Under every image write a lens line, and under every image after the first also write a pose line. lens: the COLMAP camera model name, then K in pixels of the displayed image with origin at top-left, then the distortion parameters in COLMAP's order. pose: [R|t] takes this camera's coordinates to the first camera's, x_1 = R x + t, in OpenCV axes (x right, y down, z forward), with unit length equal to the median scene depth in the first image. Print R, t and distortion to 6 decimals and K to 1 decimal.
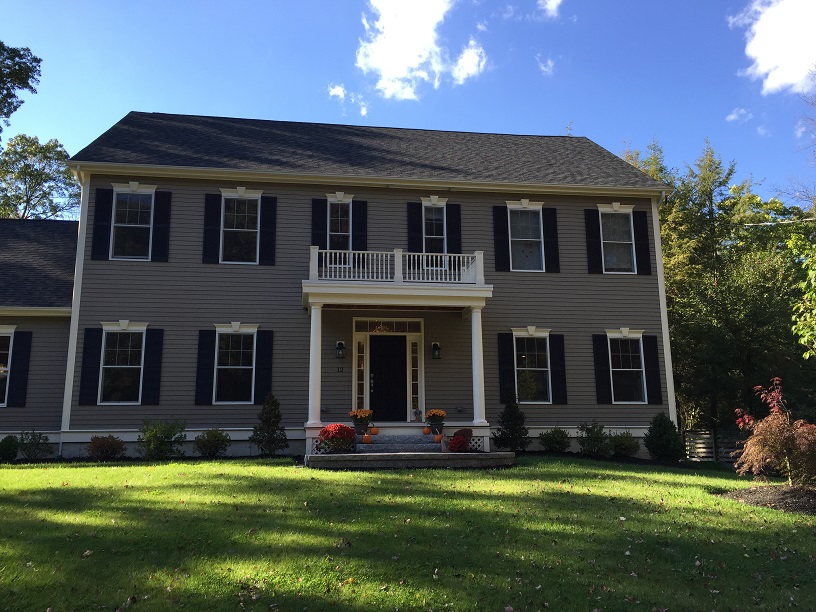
lens RADIAL K [[699.9, 0, 403.9], [0, 699.9, 305.1], [0, 0, 1]] dist [0.072330, -0.098053]
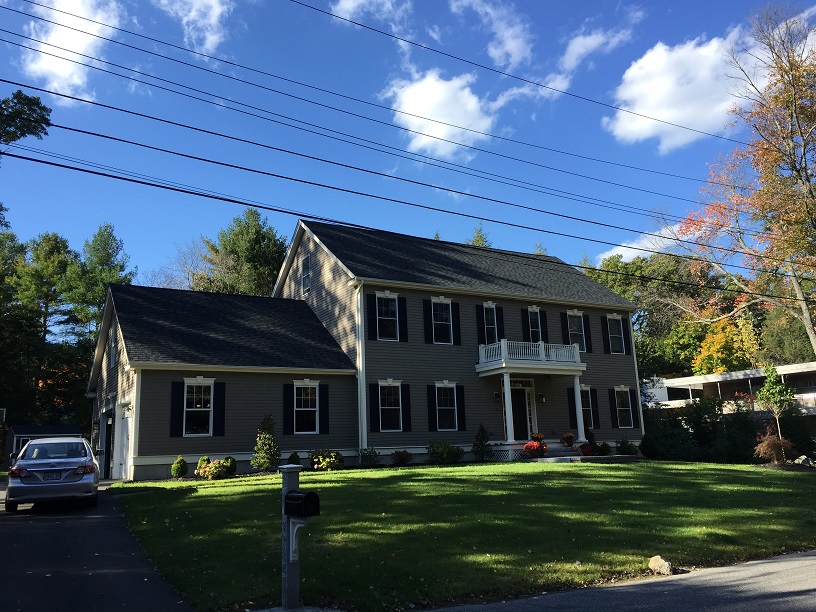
lens RADIAL K [[699.9, 0, 411.7], [0, 699.9, 305.0], [0, 0, 1]] dist [0.072330, -0.098053]
pose [[0.921822, 0.055694, 0.383591, -0.926152], [-0.046337, 0.998361, -0.033601, -0.090498], [-0.384833, 0.013199, 0.922892, -0.474633]]
